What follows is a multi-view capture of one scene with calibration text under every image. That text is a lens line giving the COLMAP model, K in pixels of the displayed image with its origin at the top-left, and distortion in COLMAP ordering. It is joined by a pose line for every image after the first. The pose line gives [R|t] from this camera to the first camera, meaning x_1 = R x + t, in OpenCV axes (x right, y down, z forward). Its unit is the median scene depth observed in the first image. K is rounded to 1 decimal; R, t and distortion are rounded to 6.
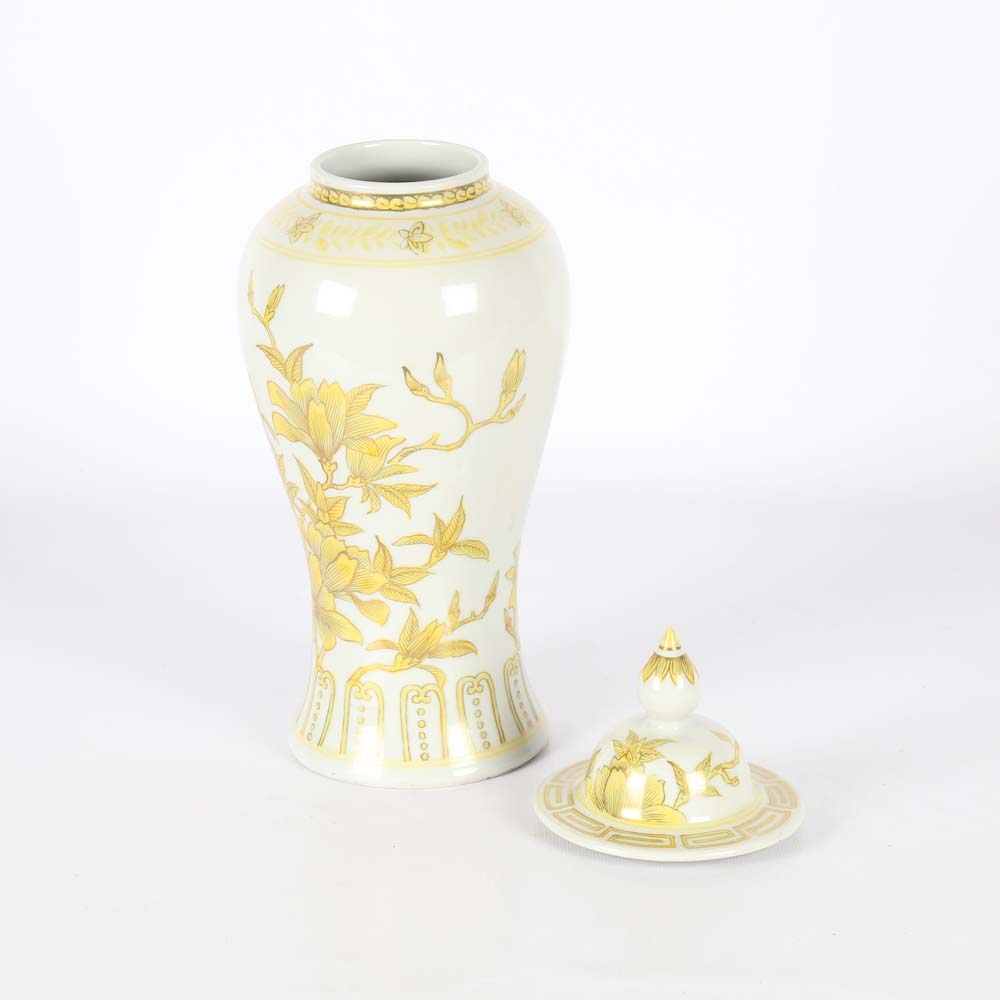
lens RADIAL K [[3309.2, 0, 500.0], [0, 3309.2, 500.0], [0, 0, 1]] dist [0.028183, 0.734341]
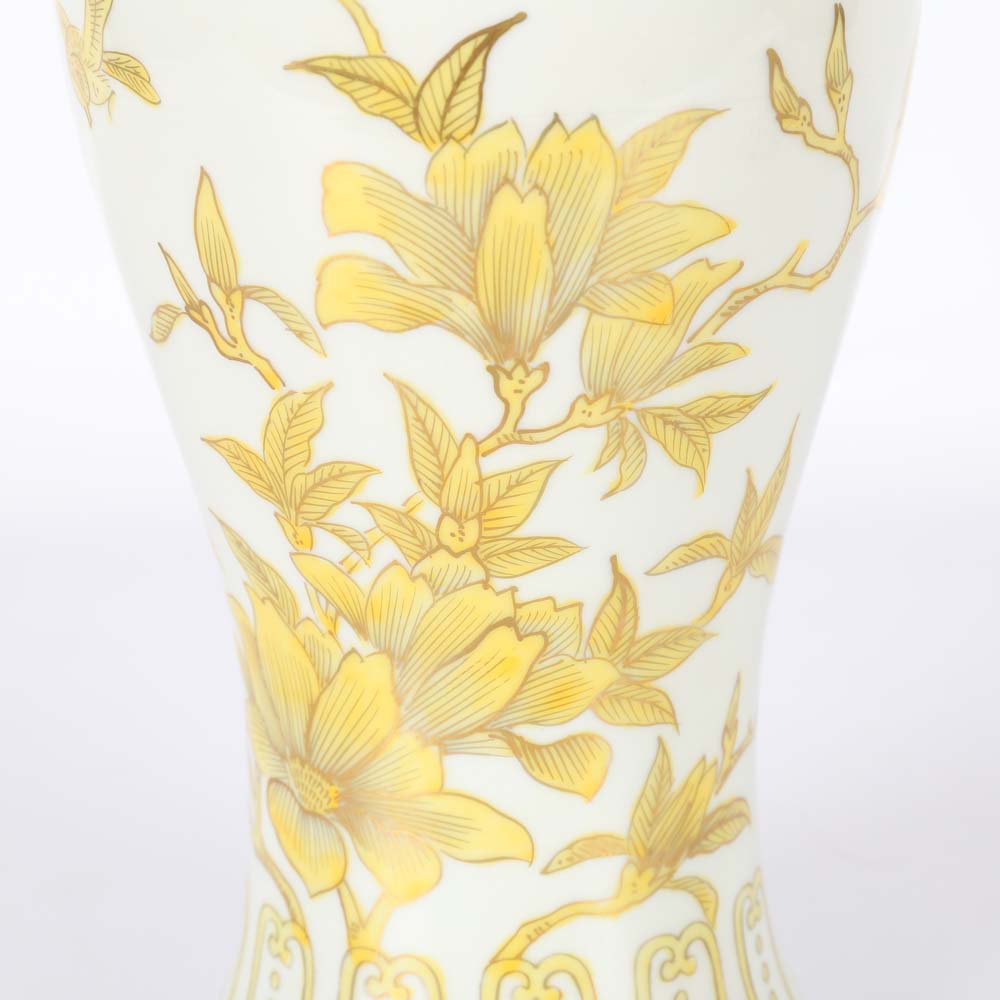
lens RADIAL K [[3127.9, 0, 500.0], [0, 3127.9, 500.0], [0, 0, 1]] dist [-0.036206, 2.297608]
pose [[0.847760, -0.155573, 0.507050, -0.227561], [0.182724, 0.983157, -0.003854, 0.003585], [-0.497910, 0.095917, 0.861908, 0.707236]]
